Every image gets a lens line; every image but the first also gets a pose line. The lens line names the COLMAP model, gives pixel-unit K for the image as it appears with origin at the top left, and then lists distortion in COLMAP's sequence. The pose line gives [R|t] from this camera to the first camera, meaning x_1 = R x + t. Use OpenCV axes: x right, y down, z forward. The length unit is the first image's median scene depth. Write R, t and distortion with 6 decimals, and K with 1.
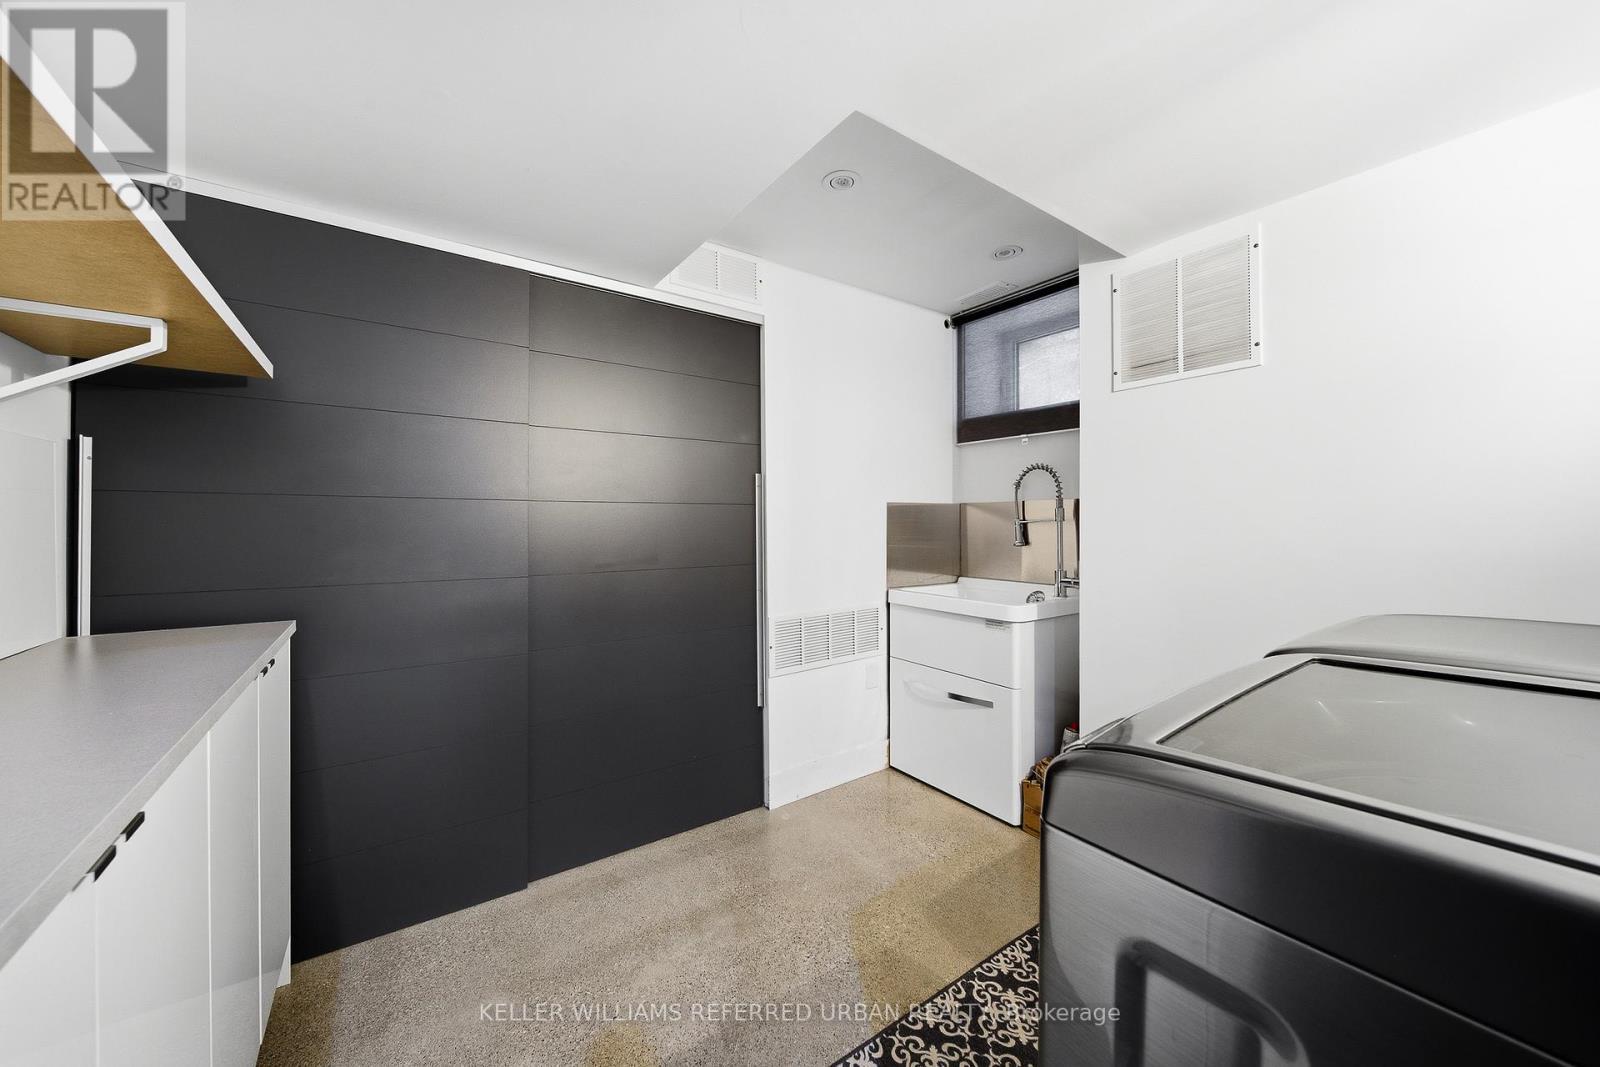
lens RADIAL K [[563.0, 0, 794.7], [0, 563.0, 524.1], [0, 0, 1]] dist [-0.000056, -0.000922]
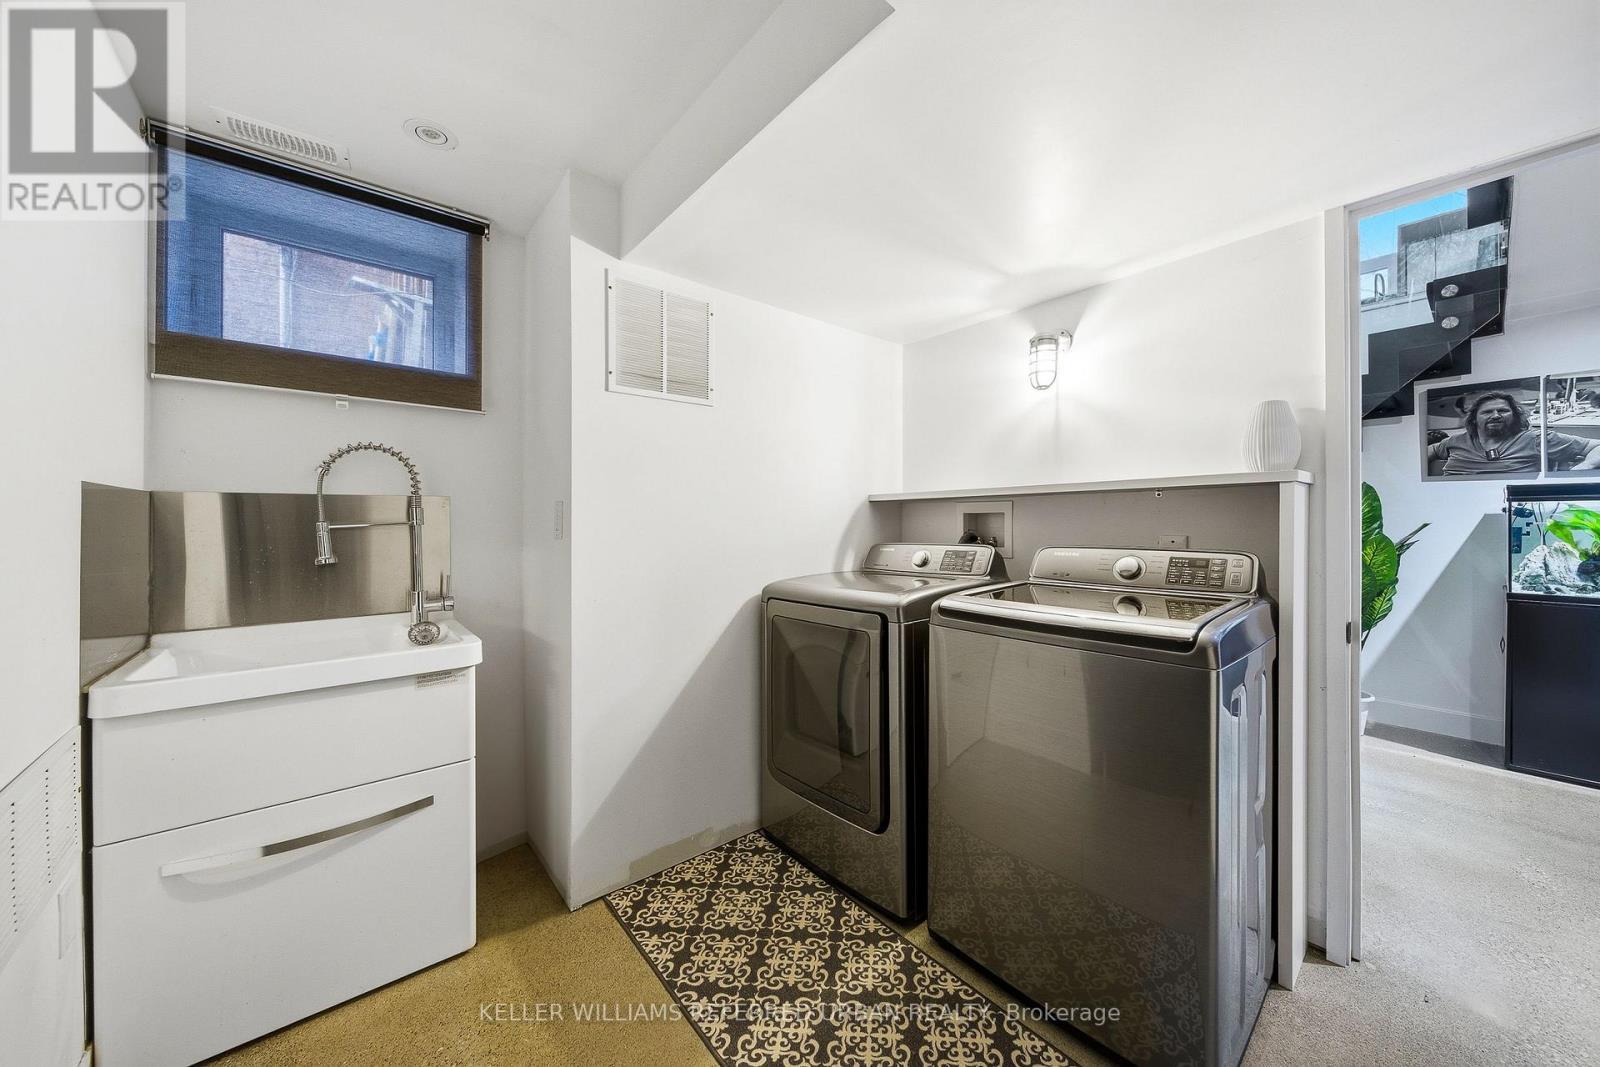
lens RADIAL K [[563.0, 0, 796.1], [0, 563.0, 524.6], [0, 0, 1]] dist [-0.000056, -0.000922]
pose [[-0.067620, -0.000767, 0.997711, -0.339140], [0.006681, 0.999977, 0.001221, -0.004121], [-0.997689, 0.006748, -0.067613, 0.601743]]
